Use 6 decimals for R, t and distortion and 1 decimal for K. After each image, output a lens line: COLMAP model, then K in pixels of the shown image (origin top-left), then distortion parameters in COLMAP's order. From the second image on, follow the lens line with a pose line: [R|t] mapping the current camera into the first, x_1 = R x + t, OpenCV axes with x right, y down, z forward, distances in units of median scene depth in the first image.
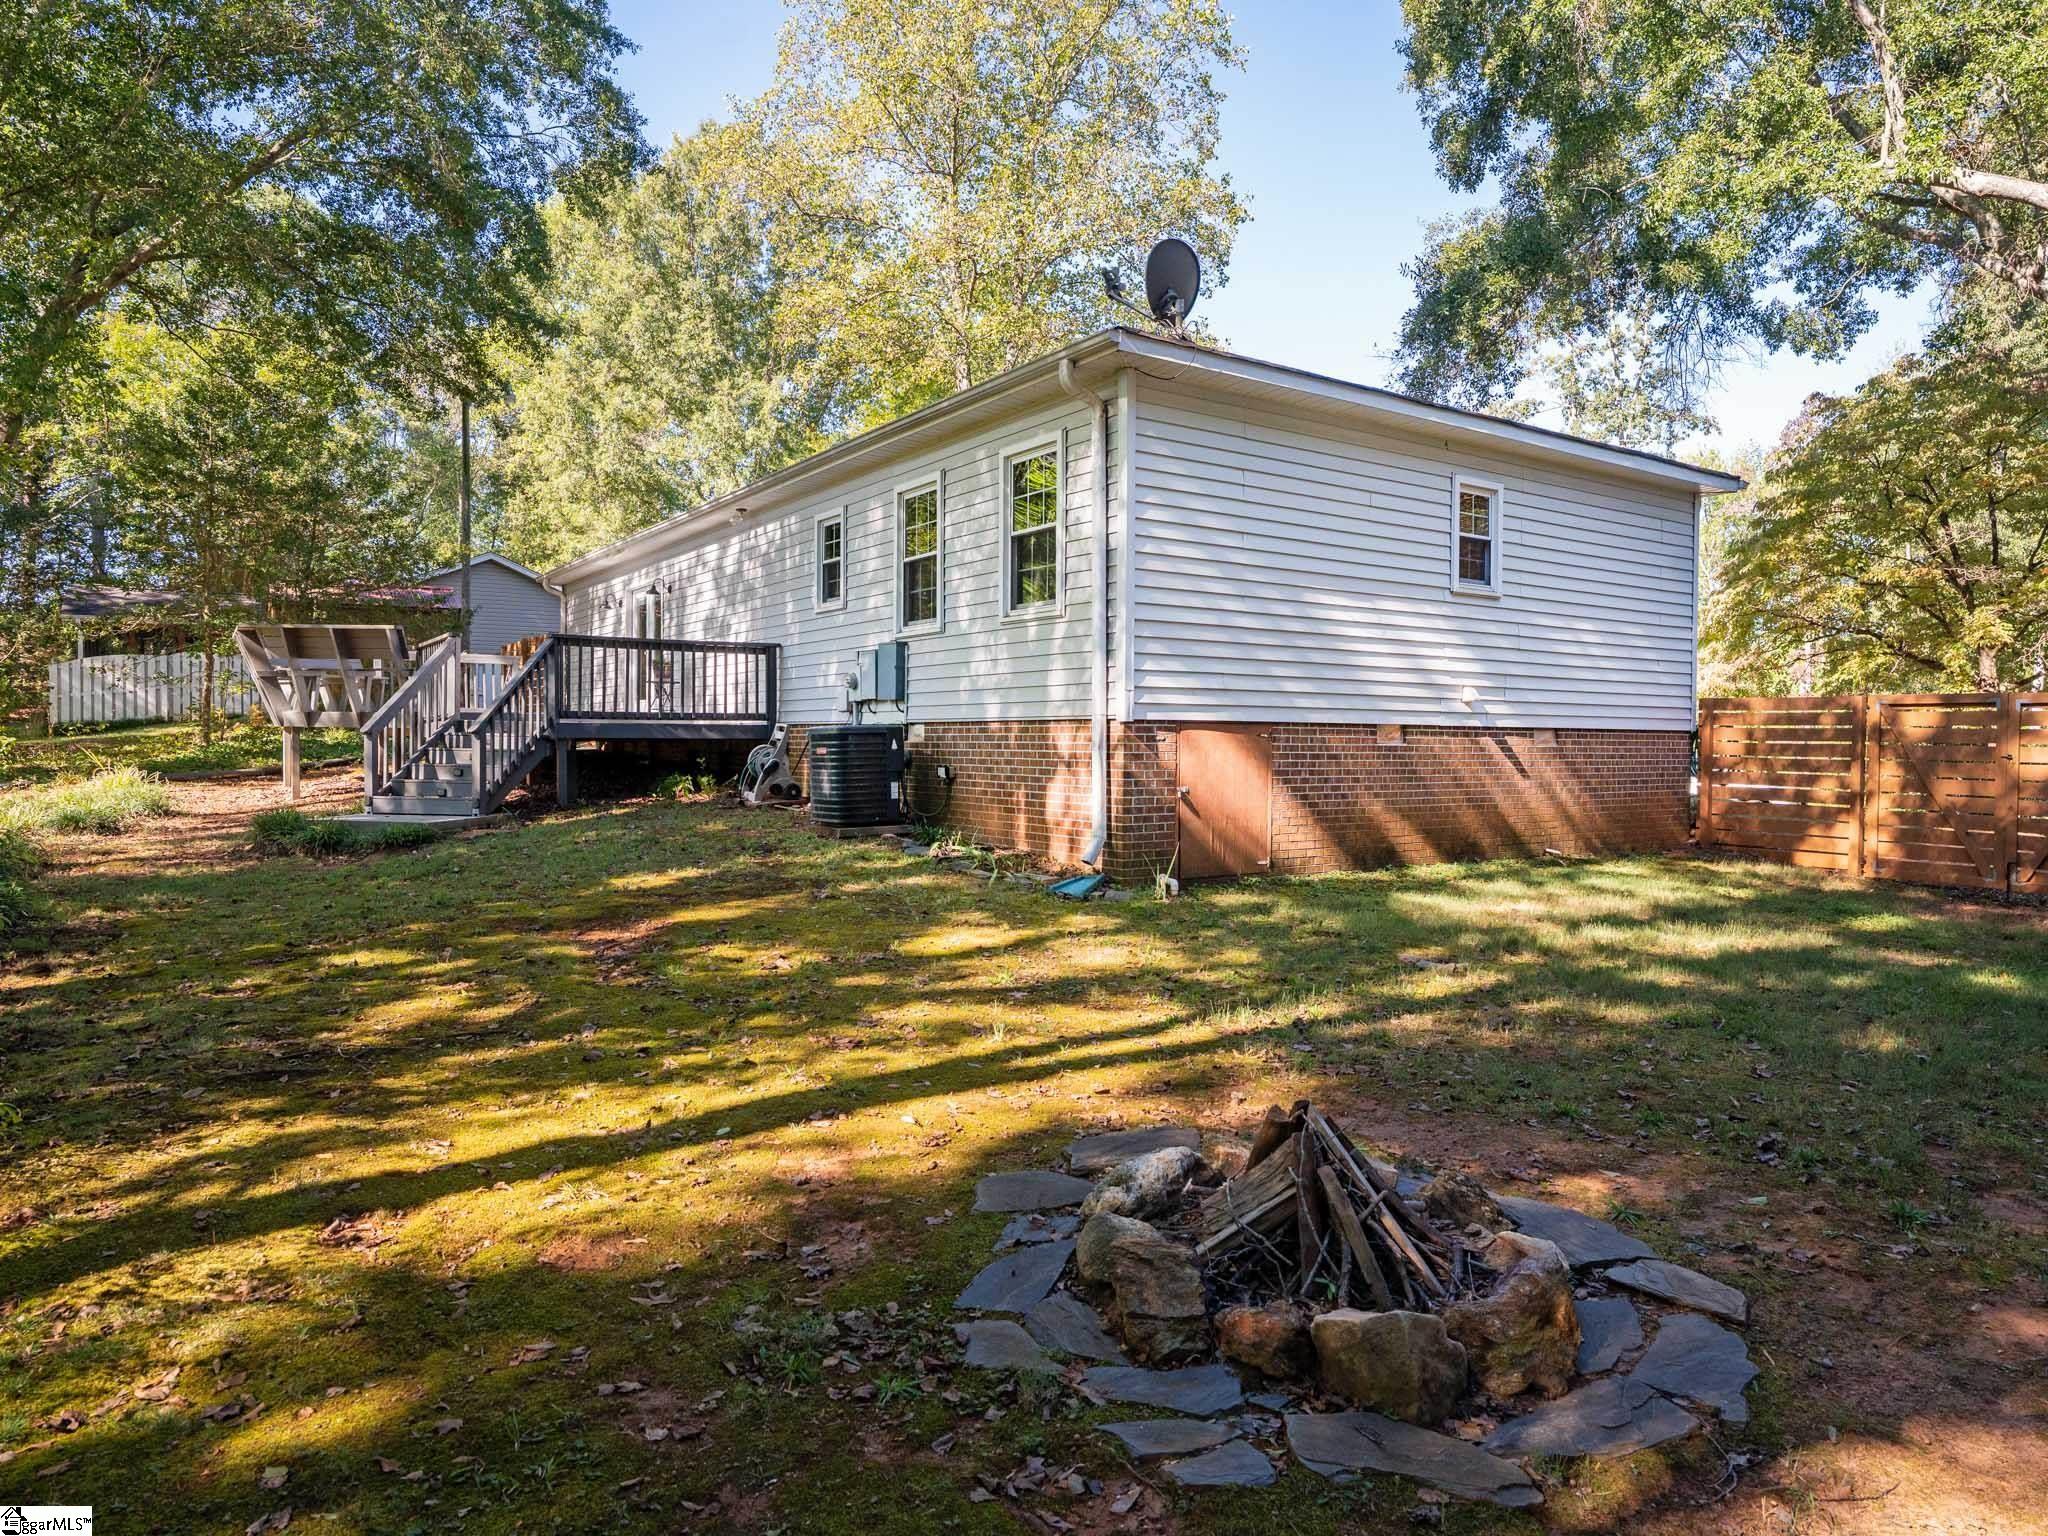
lens RADIAL K [[1289.2, 0, 1024.9], [0, 1289.2, 742.5], [0, 0, 1]] dist [0.001346, 0.003383]
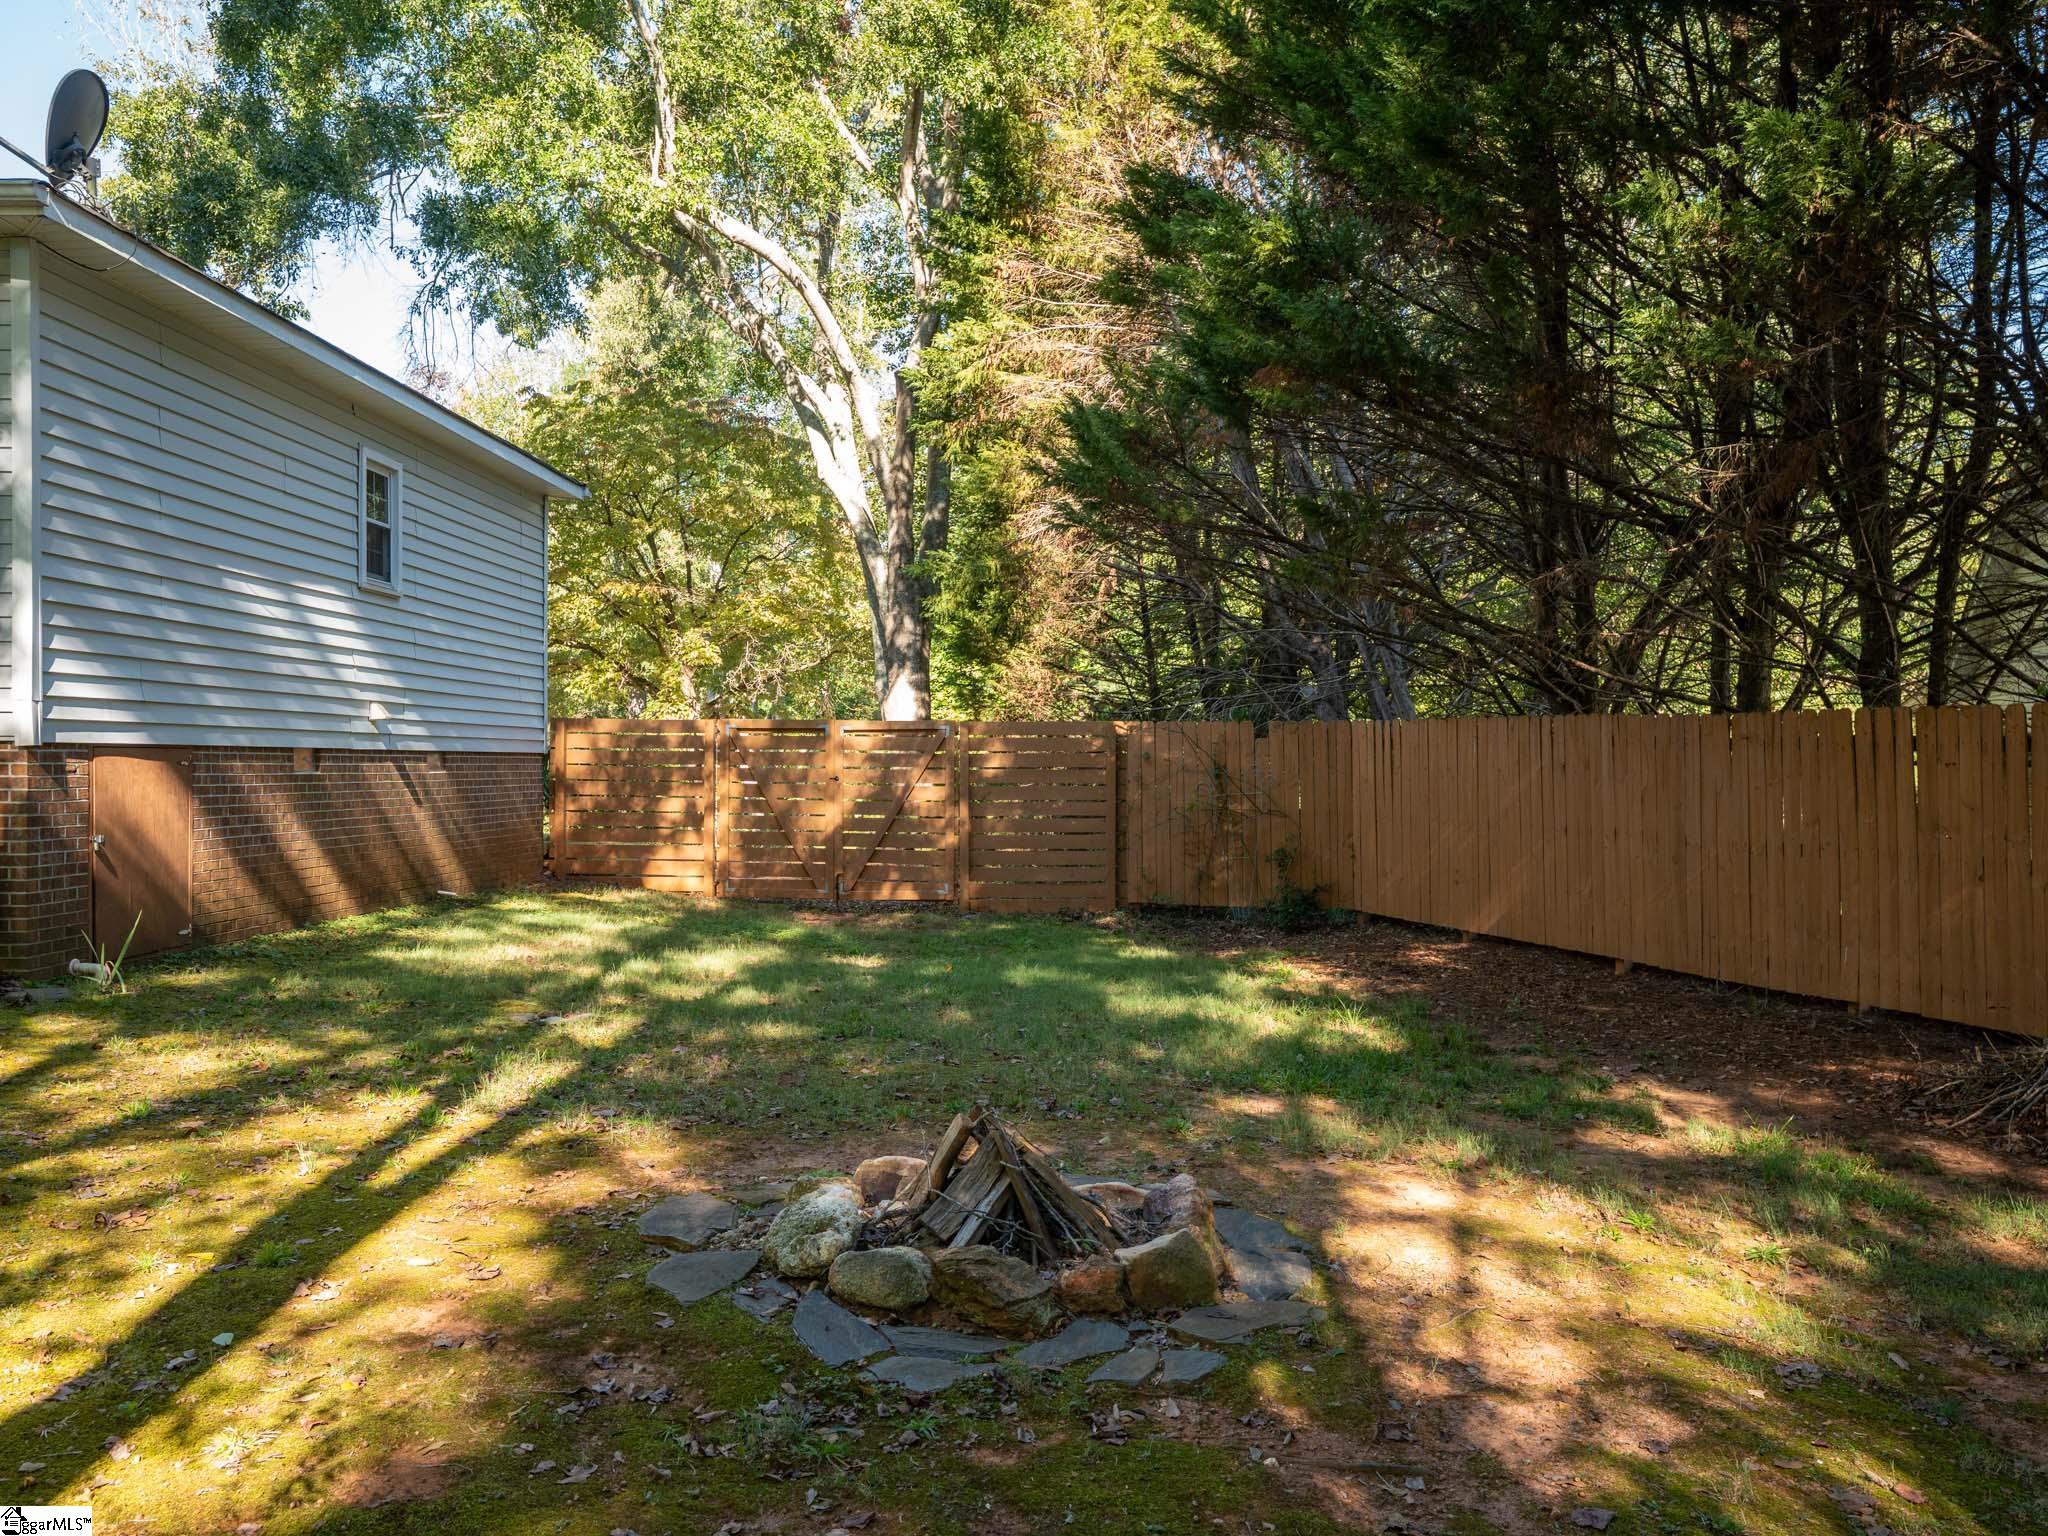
lens RADIAL K [[1614.4, 0, 1024.0], [0, 1614.4, 768.0], [0, 0, 1]] dist [-0.005112, -0.002674]
pose [[0.602708, -0.005196, 0.797945, -0.250732], [-0.001472, 0.999970, 0.007623, -0.009750], [-0.797961, -0.005769, 0.602682, 0.033029]]
